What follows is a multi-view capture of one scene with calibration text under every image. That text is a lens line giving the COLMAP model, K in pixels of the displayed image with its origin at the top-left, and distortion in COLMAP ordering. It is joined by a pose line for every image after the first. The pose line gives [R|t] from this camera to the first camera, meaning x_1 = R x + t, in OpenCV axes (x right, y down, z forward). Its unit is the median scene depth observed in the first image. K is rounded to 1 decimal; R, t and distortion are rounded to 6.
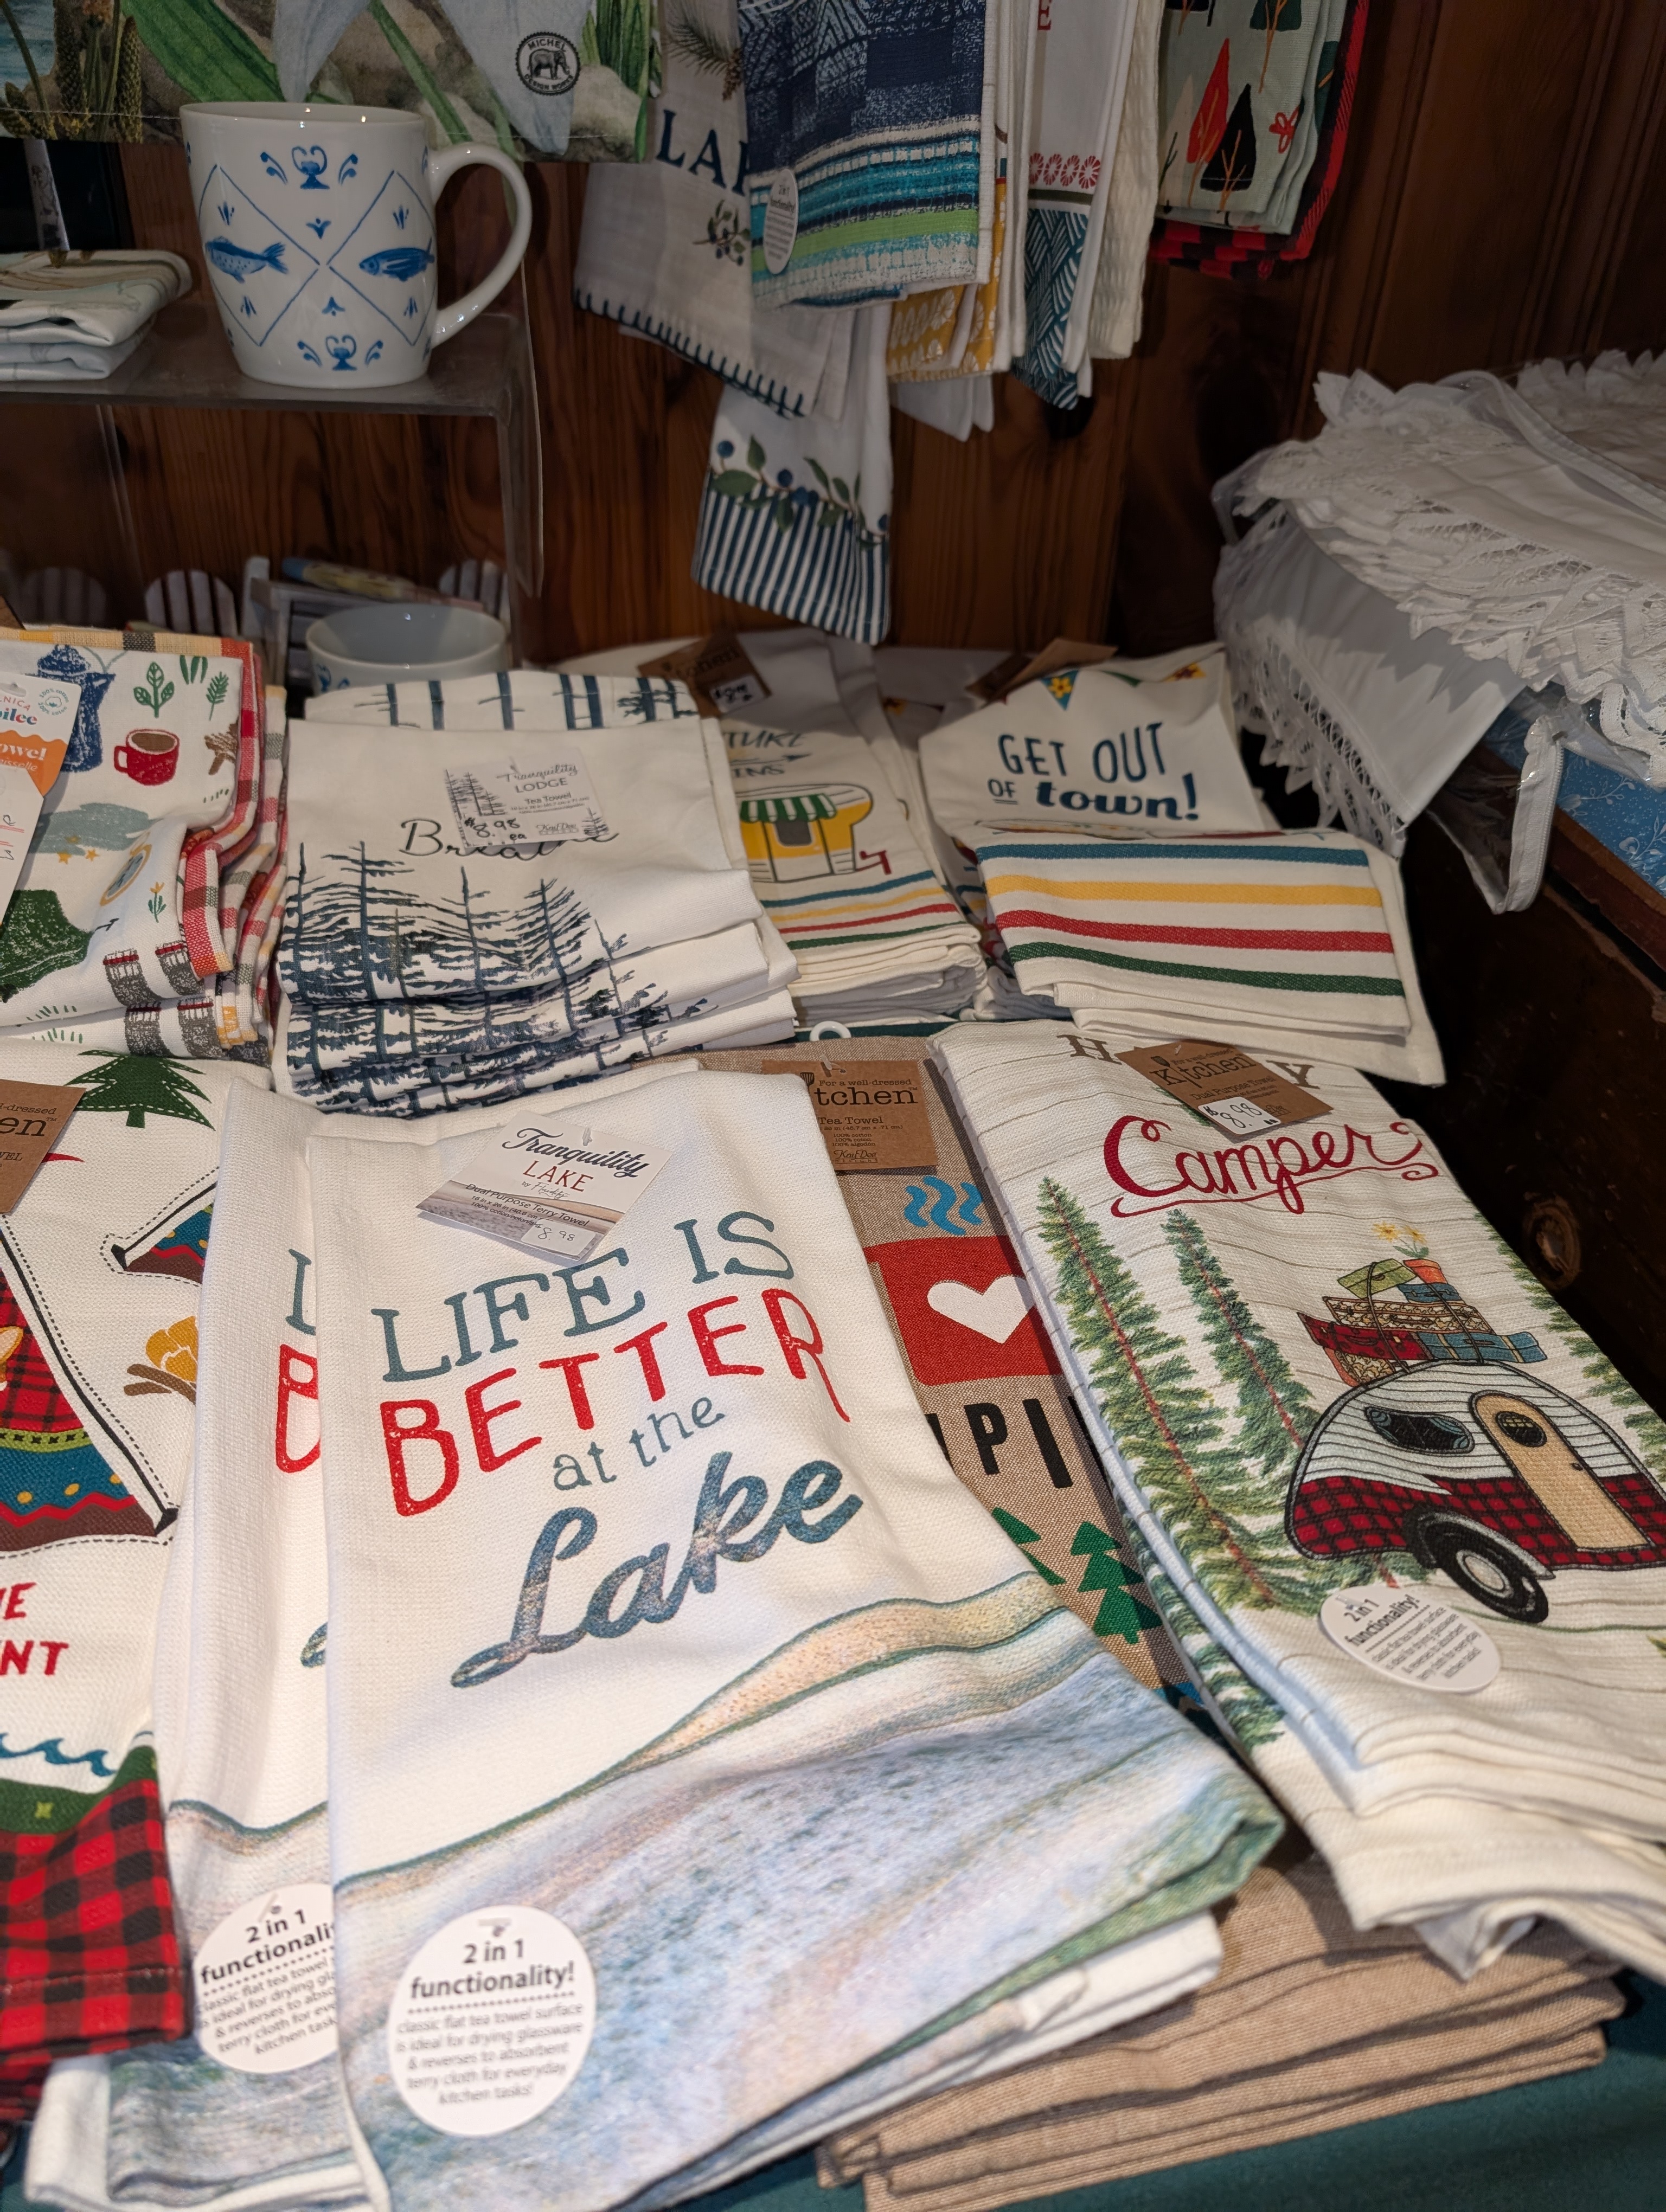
lens RADIAL K [[1632.3, 0, 846.8], [0, 1632.3, 1116.6], [0, 0, 1]] dist [-0.001200, 0.002956]
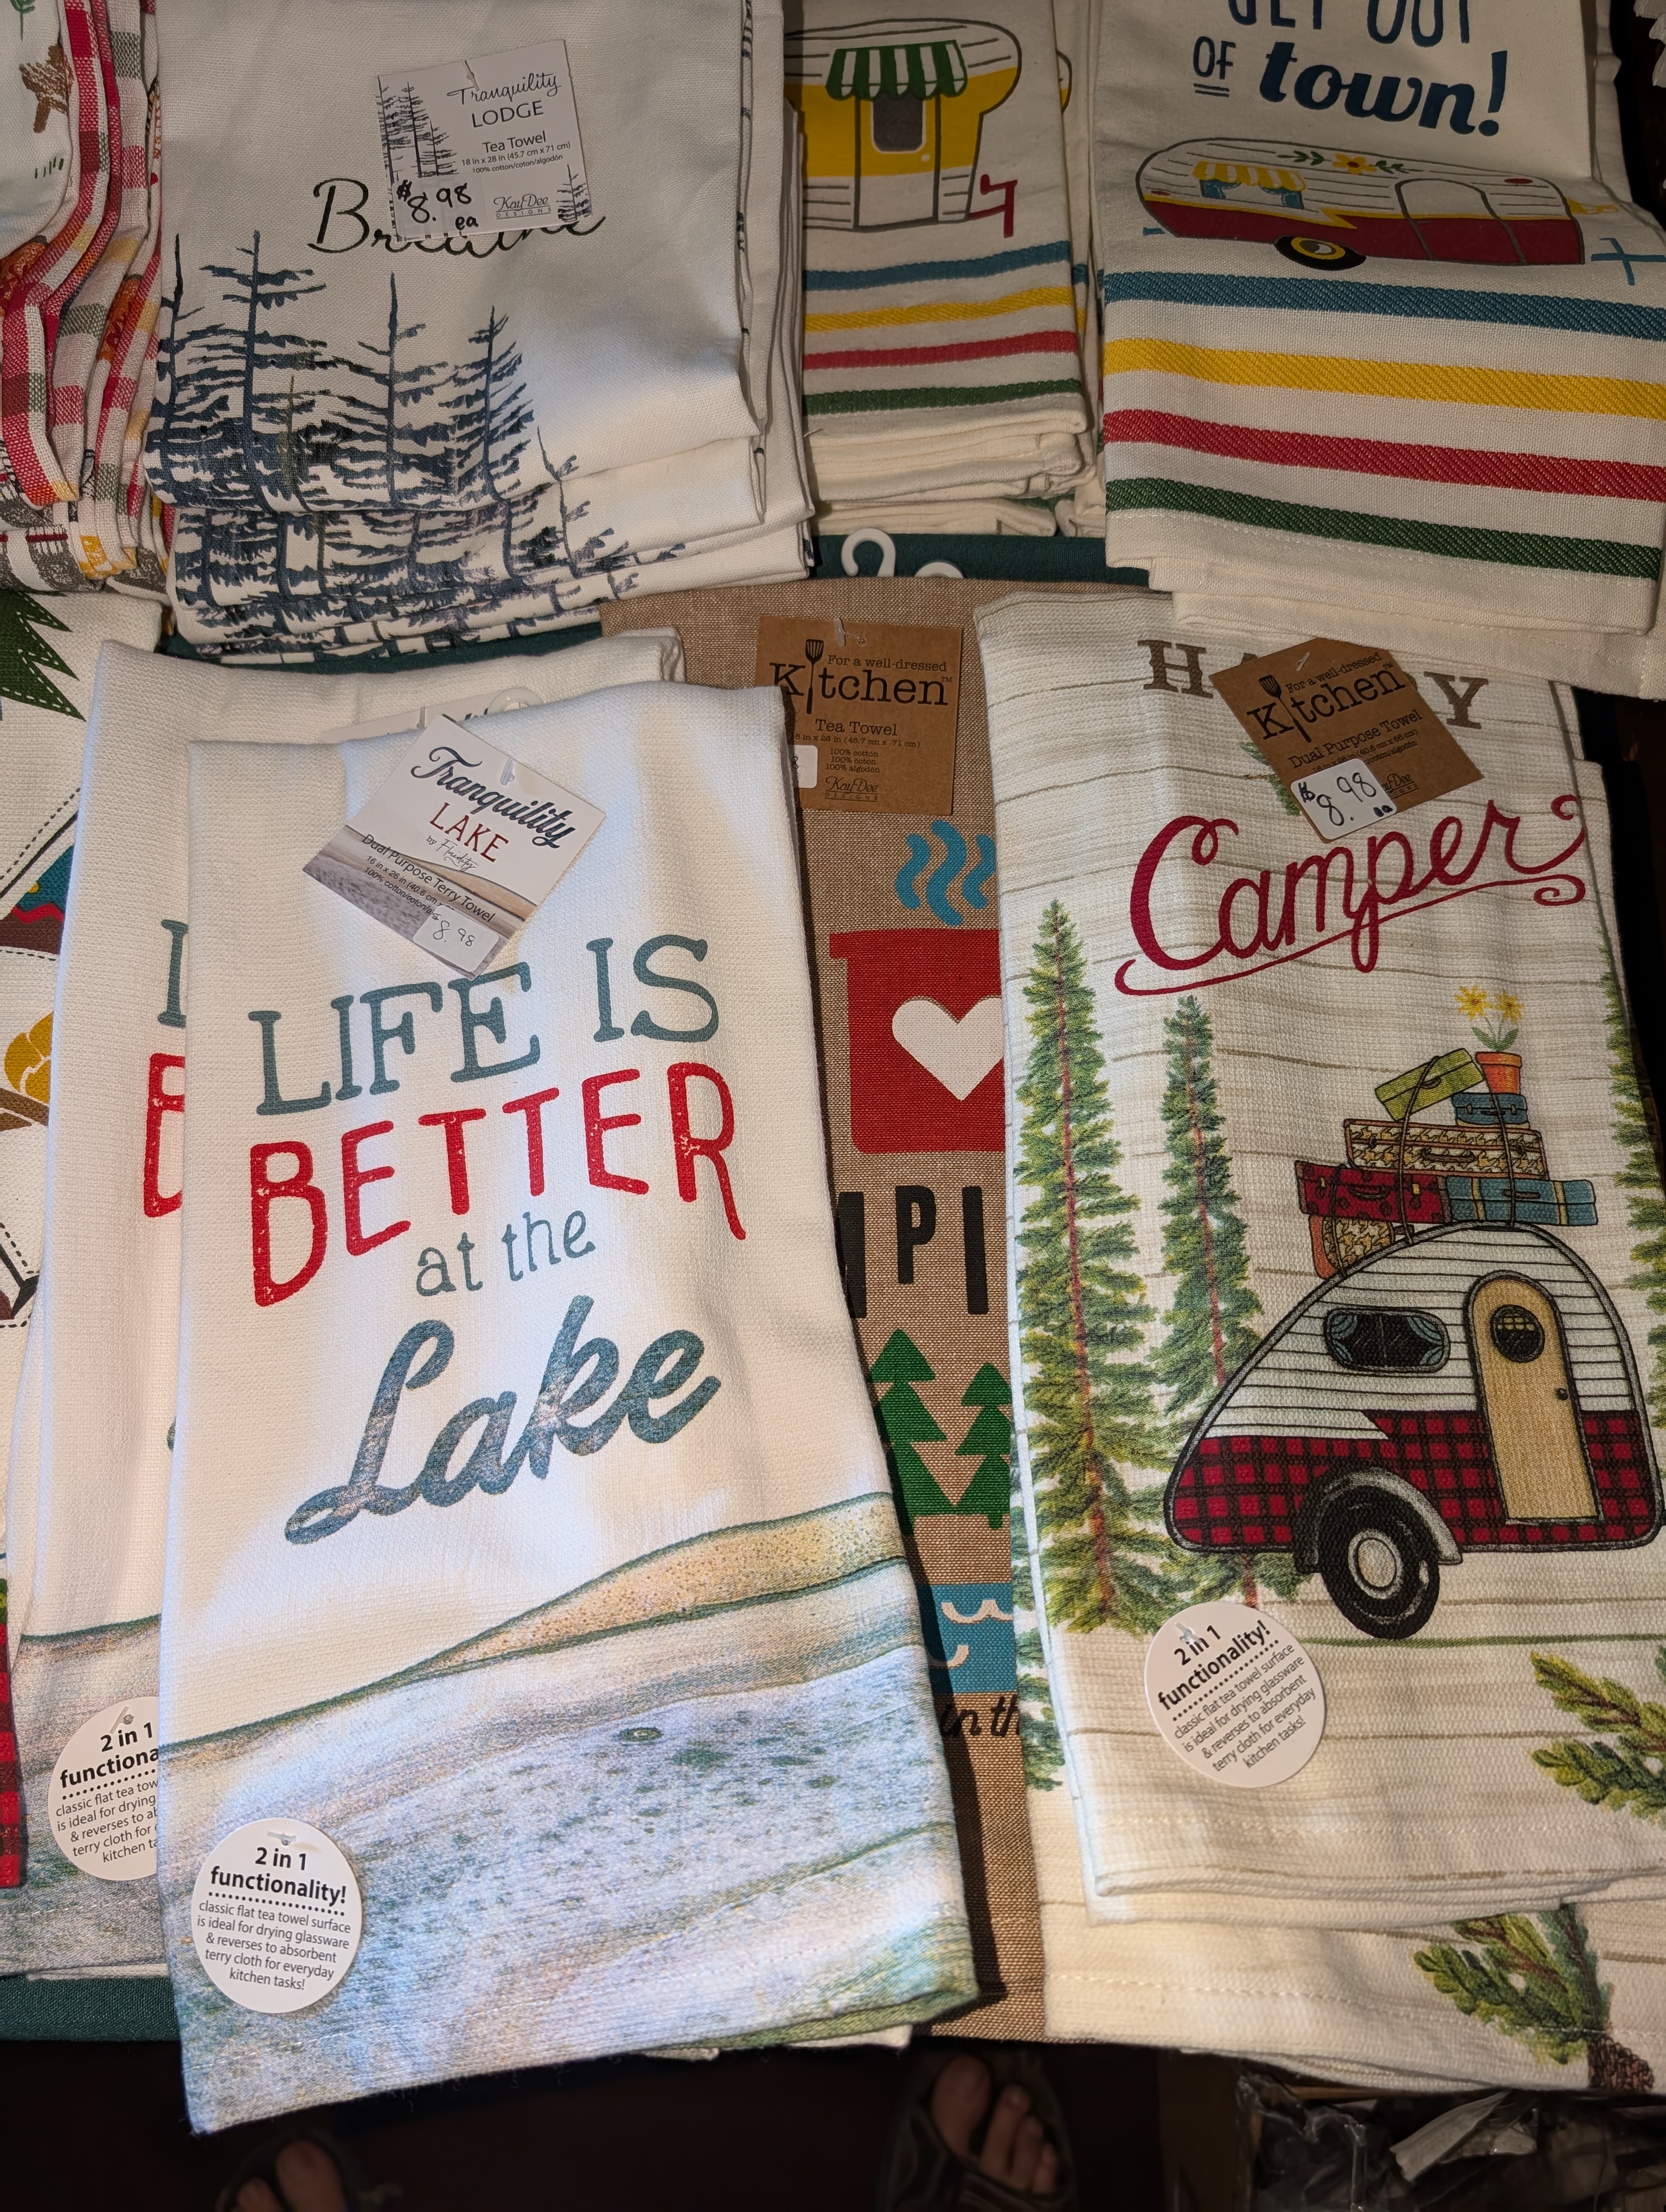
lens RADIAL K [[1640.0, 0, 840.4], [0, 1640.0, 1096.9], [0, 0, 1]] dist [-0.005786, -0.001097]
pose [[0.982865, 0.147313, -0.110798, 0.113677], [-0.058017, 0.817766, 0.572619, -0.317723], [0.174961, -0.556378, 0.812300, 0.248313]]
